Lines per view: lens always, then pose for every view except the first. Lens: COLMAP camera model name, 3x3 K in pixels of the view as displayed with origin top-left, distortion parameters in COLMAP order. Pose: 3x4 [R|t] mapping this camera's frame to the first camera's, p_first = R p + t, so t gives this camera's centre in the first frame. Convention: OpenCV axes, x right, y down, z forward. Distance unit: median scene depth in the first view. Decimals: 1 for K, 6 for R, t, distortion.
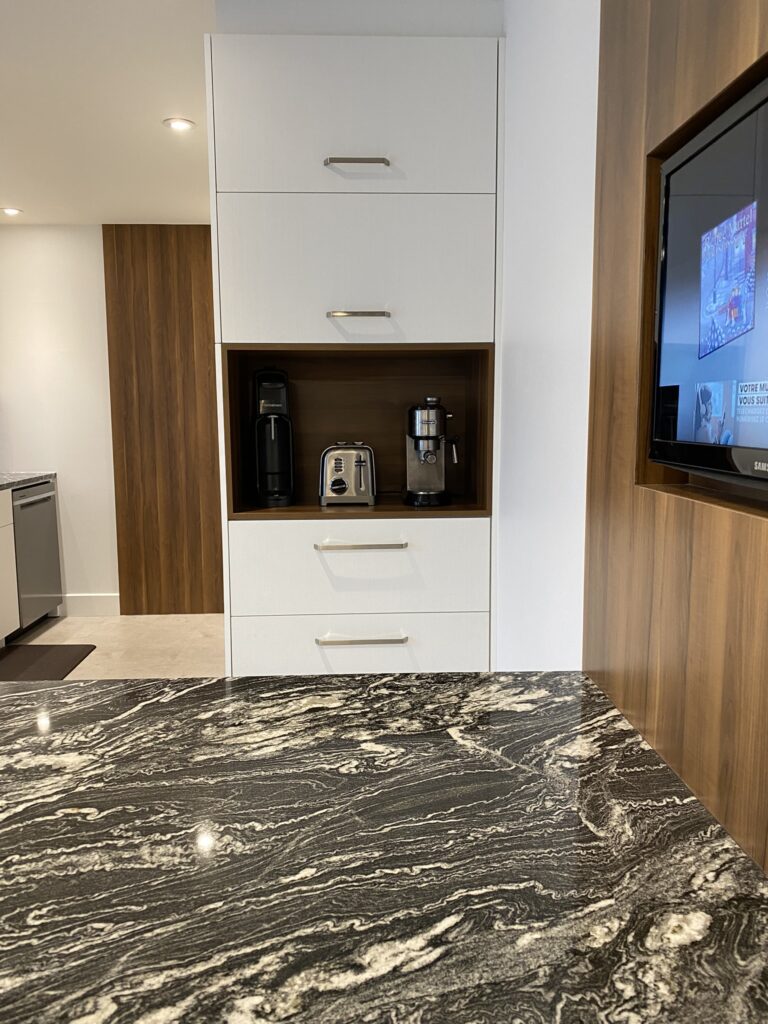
lens RADIAL K [[780.5, 0, 380.7], [0, 780.5, 514.6], [0, 0, 1]] dist [0.025990, -0.023454]
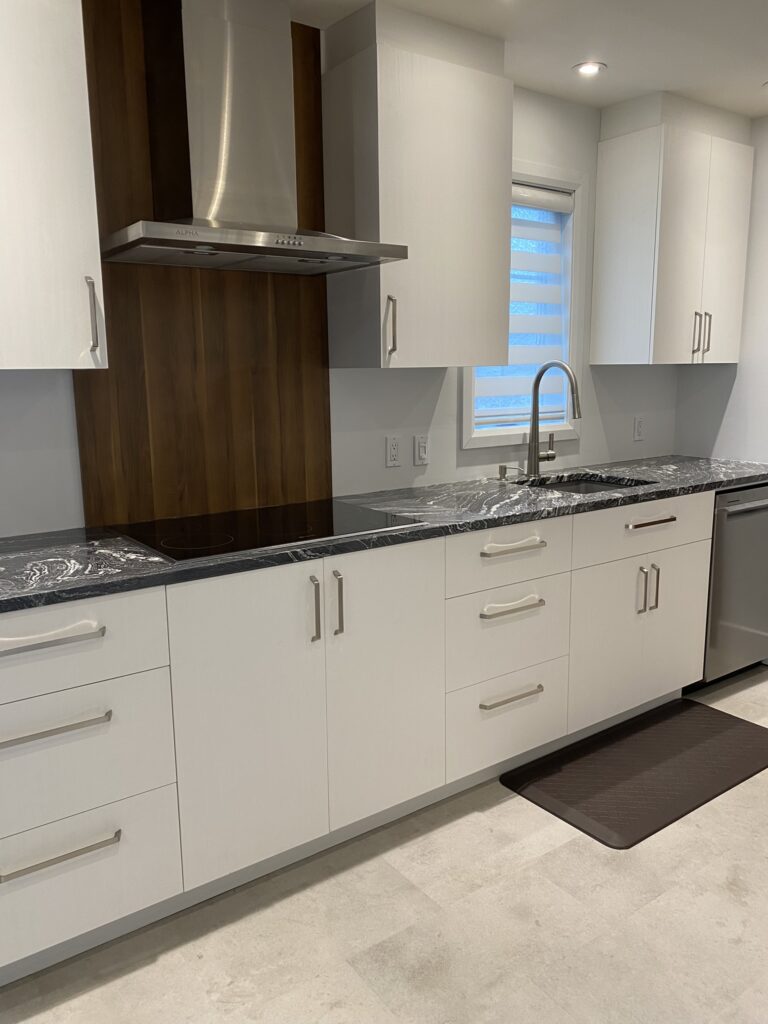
lens RADIAL K [[780.5, 0, 380.4], [0, 780.5, 507.3], [0, 0, 1]] dist [0.025990, -0.023454]
pose [[0.547593, 0.142207, -0.824572, -0.199306], [-0.100763, 0.989488, 0.103733, -0.253004], [0.830655, 0.026282, 0.556166, 1.455565]]
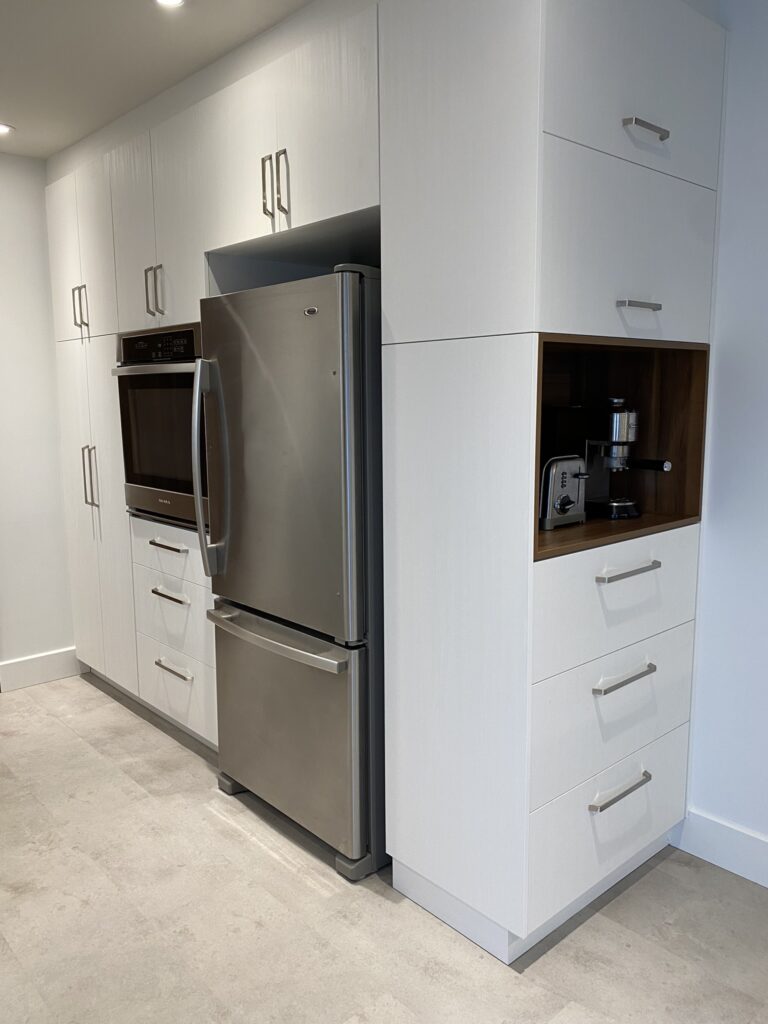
lens RADIAL K [[780.5, 0, 376.7], [0, 780.5, 507.8], [0, 0, 1]] dist [0.025990, -0.023454]
pose [[0.775996, -0.094004, 0.623693, -1.706773], [0.089409, 0.995240, 0.038762, -0.194046], [-0.624368, 0.025685, 0.780708, 1.068490]]
